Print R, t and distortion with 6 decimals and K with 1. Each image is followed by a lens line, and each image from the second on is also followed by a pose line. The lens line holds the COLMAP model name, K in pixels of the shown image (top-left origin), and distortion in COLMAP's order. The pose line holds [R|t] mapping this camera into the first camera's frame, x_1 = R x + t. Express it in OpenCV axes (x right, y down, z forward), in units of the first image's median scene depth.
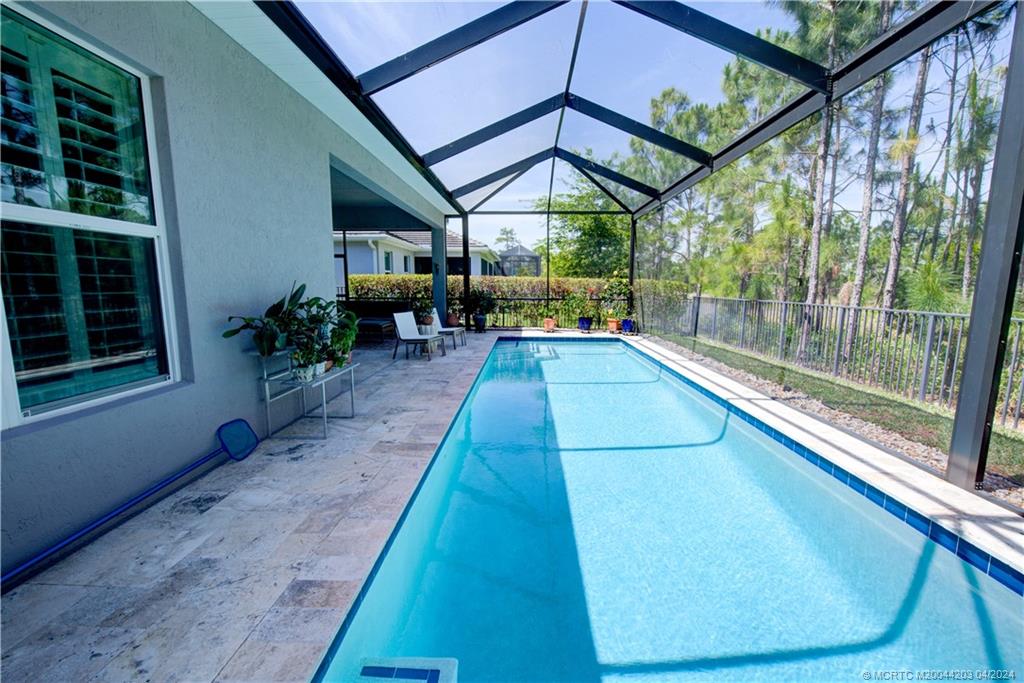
lens RADIAL K [[403.7, 0, 517.1], [0, 403.7, 340.9], [0, 0, 1]] dist [-0.002500, -0.000070]
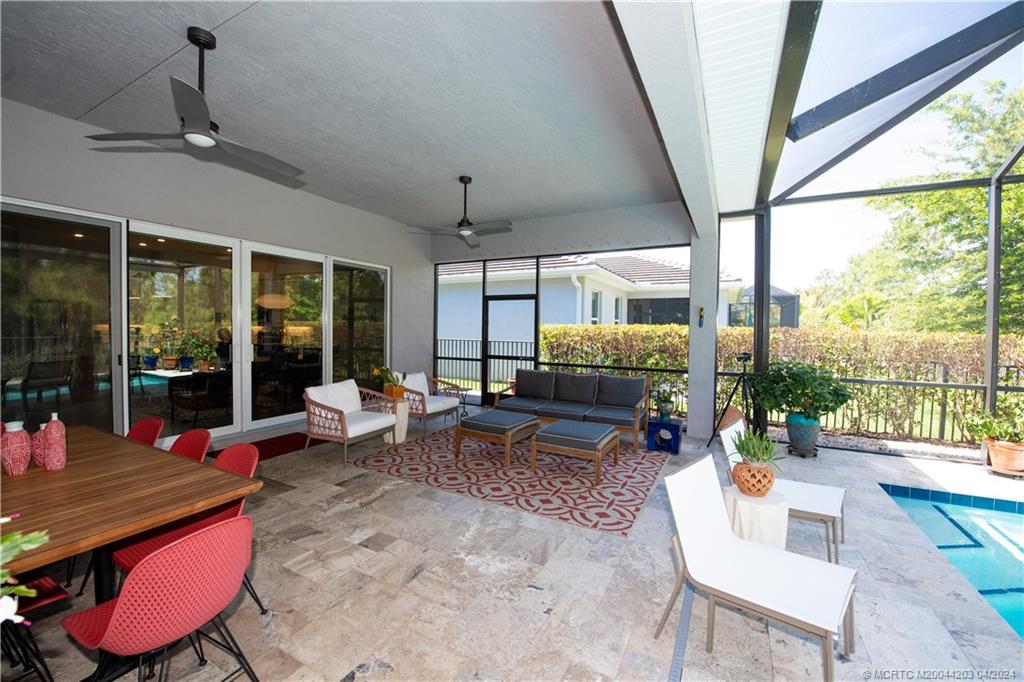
lens RADIAL K [[403.7, 0, 511.7], [0, 403.7, 343.4], [0, 0, 1]] dist [-0.002500, -0.000070]
pose [[0.889261, 0.024118, -0.456764, -0.140617], [-0.072045, 0.993529, -0.087803, -0.065574], [0.451691, 0.110988, 0.885244, 0.353121]]
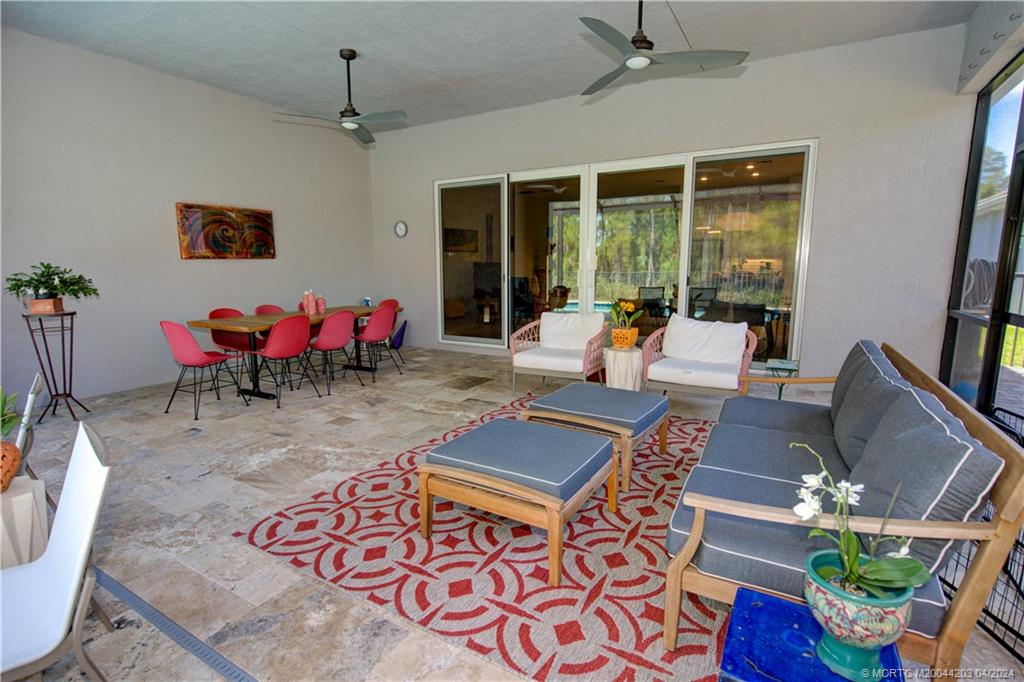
lens RADIAL K [[490.4, 0, 512.5], [0, 490.4, 336.1], [0, 0, 1]] dist [0.002944, 0.000226]
pose [[-0.487439, 0.119609, -0.864926, -0.058663], [-0.120832, 0.971802, 0.202486, -0.124486], [0.864756, 0.203210, -0.459241, 0.946288]]
